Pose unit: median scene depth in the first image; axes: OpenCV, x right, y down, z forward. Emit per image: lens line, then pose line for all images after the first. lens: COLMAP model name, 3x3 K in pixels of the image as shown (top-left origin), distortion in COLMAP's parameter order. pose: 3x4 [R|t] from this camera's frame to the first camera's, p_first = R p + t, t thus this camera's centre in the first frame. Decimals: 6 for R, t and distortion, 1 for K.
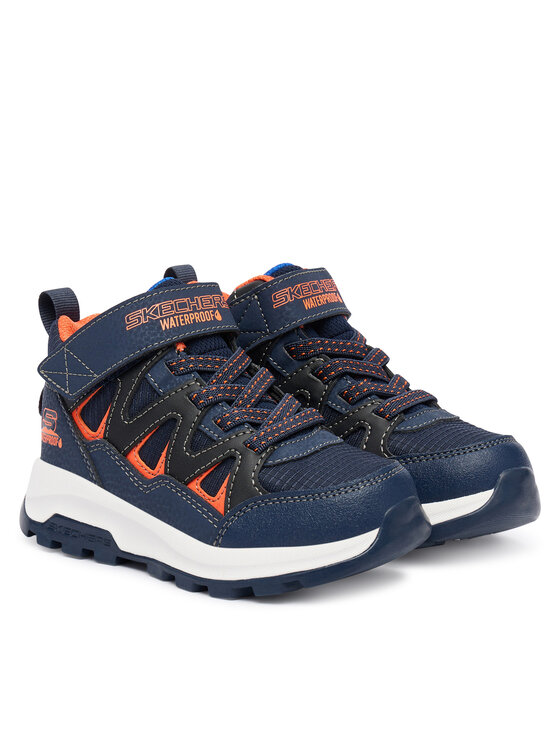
lens RADIAL K [[2183.3, 0, 279.6], [0, 2183.3, 373.1], [0, 0, 1]] dist [0.000079, 0.000000]
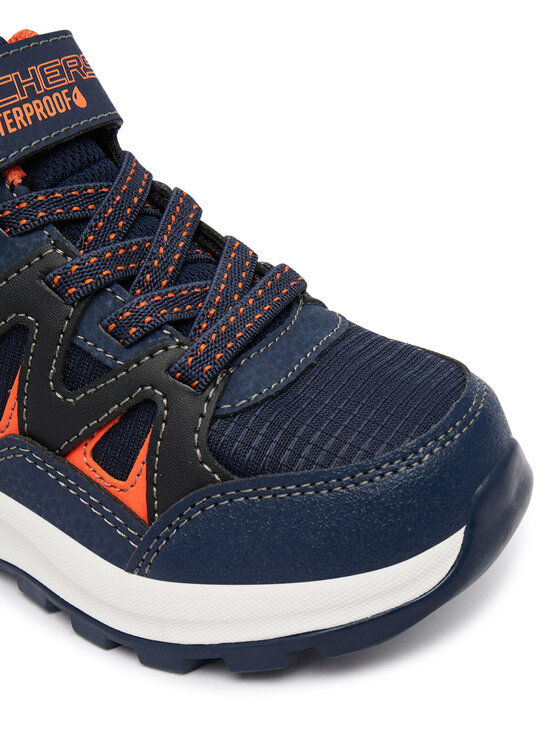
lens RADIAL K [[1386.2, 0, 282.2], [0, 1386.2, 372.0], [0, 0, 1]] dist [0.040358, 0.000000]
pose [[0.988041, -0.126559, 0.088073, -0.018262], [0.098152, 0.956776, 0.273763, -0.051843], [-0.118913, -0.261845, 0.957756, 0.680710]]
